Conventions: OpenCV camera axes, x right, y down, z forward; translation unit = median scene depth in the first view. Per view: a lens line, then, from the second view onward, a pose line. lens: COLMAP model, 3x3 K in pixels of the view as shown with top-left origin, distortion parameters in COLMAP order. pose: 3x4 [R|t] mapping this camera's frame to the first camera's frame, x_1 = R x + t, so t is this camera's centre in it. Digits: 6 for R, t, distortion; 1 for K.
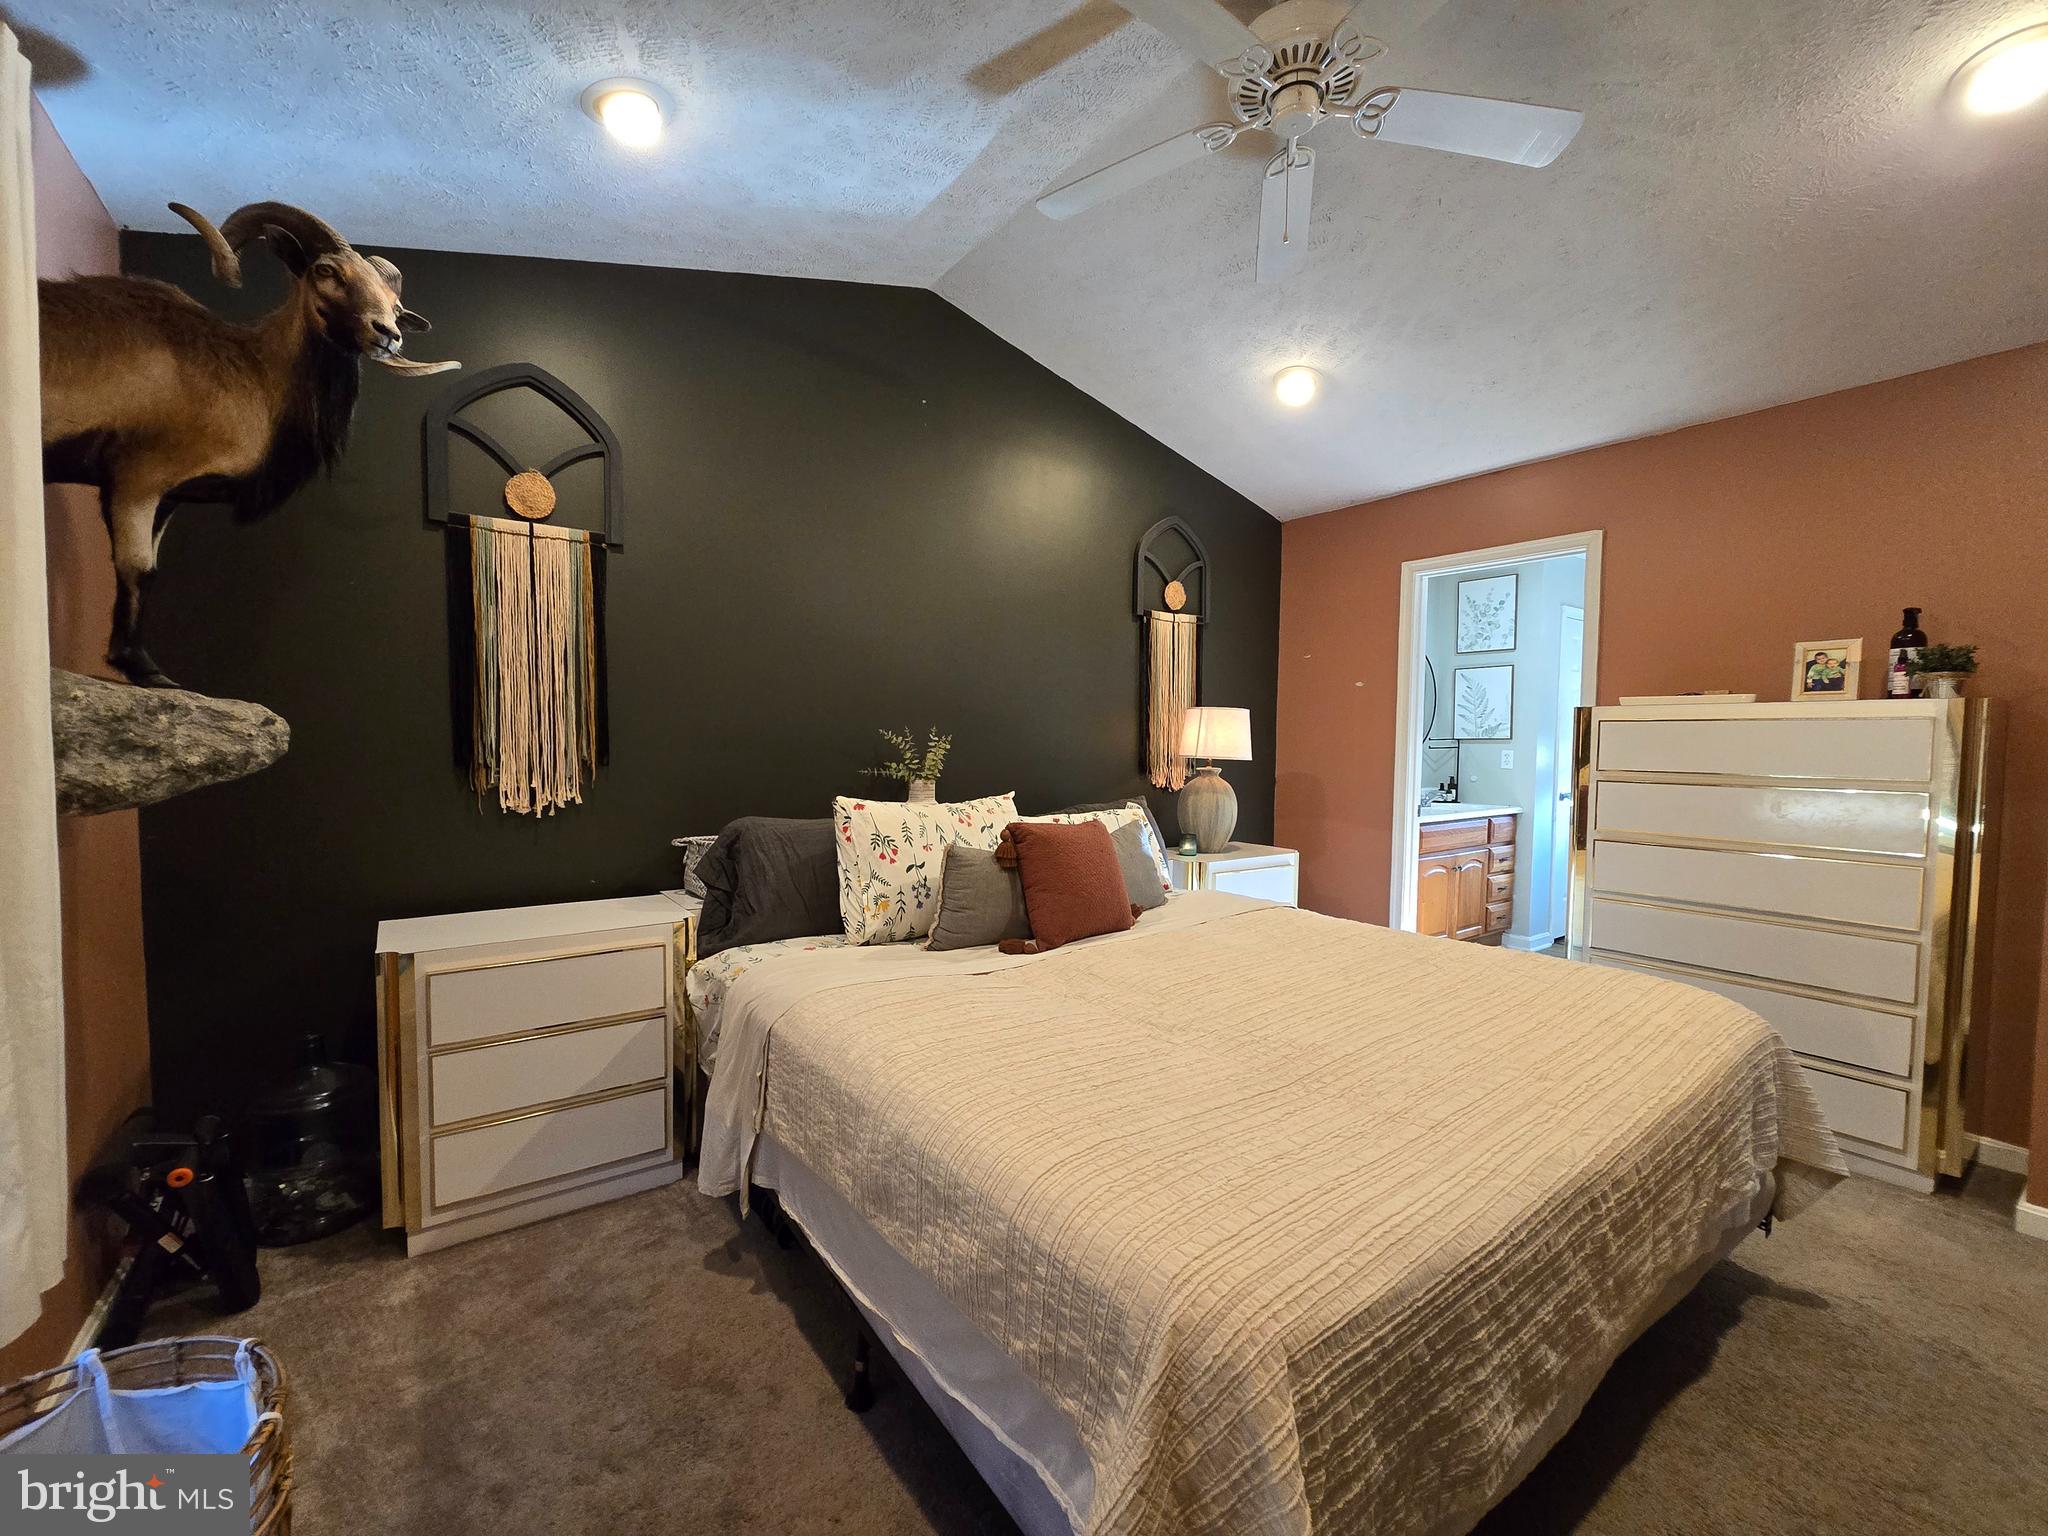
lens RADIAL K [[837.6, 0, 1025.5], [0, 837.6, 770.6], [0, 0, 1]] dist [-0.000374, -0.000203]
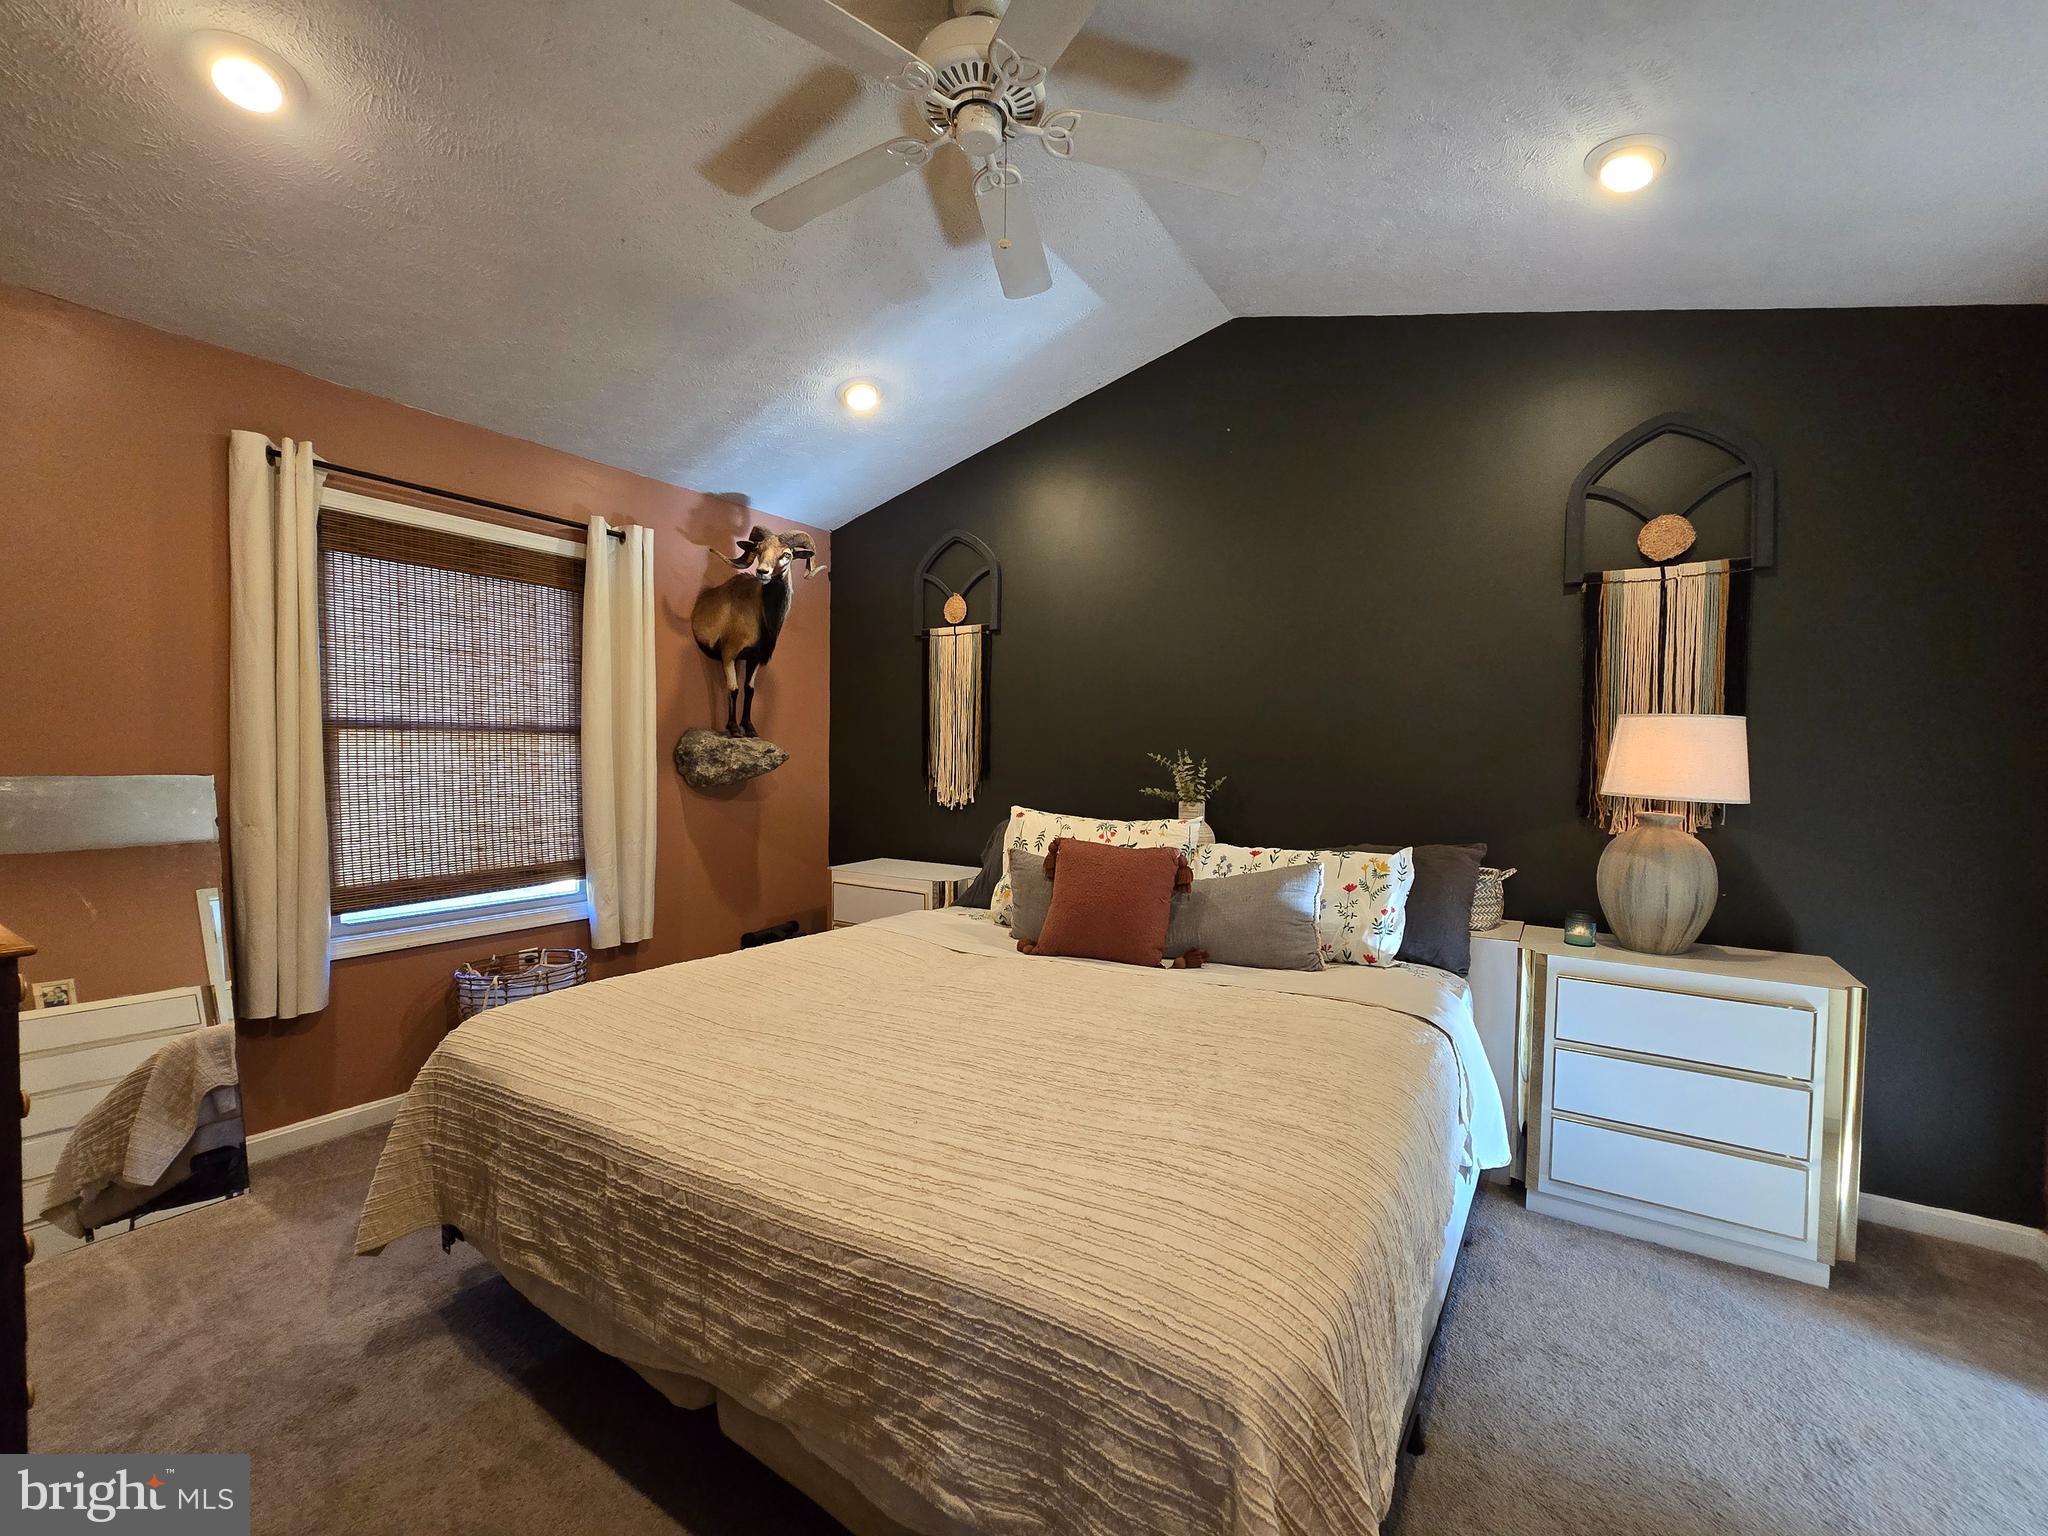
lens RADIAL K [[837.6, 0, 1029.6], [0, 837.6, 760.9], [0, 0, 1]] dist [-0.000374, -0.000203]
pose [[0.364760, -0.014252, -0.930992, 0.922805], [-0.059620, 0.997473, -0.038628, 0.015308], [0.929191, 0.069596, 0.362989, 0.540698]]
